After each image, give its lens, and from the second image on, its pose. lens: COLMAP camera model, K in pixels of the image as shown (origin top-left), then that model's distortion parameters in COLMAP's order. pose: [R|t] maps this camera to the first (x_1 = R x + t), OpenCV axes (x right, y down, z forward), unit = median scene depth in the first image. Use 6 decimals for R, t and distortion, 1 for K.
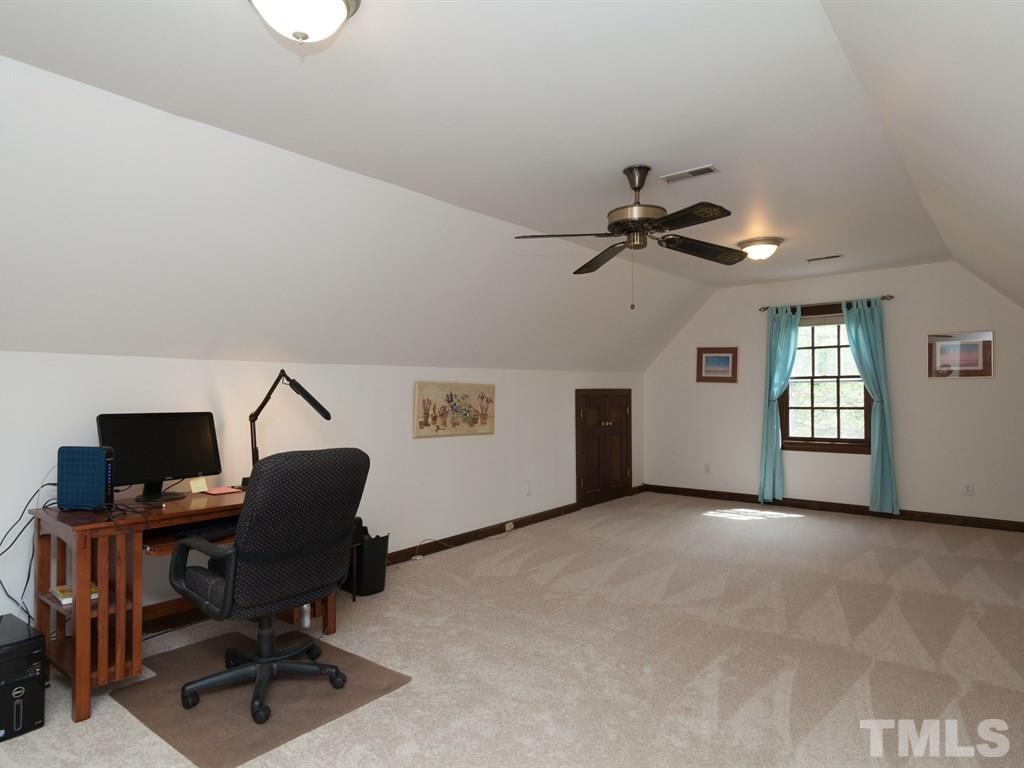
lens RADIAL K [[623.1, 0, 509.0], [0, 623.1, 401.7], [0, 0, 1]] dist [0.000164, -0.000093]
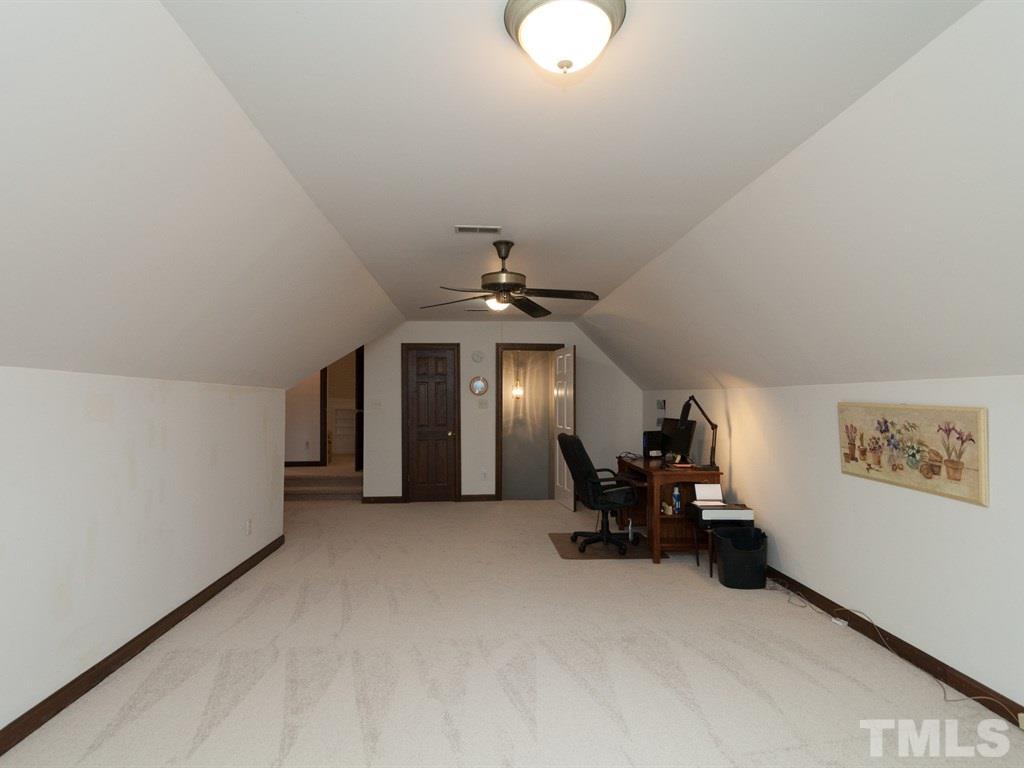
lens RADIAL K [[724.5, 0, 512.0], [0, 724.5, 384.0], [0, 0, 1]] dist [0.000162, 0.000023]
pose [[-0.760237, 0.005330, -0.649624, 0.718978], [0.004908, 0.999985, 0.002460, -0.055470], [0.649628, -0.001318, -0.760251, 1.329968]]
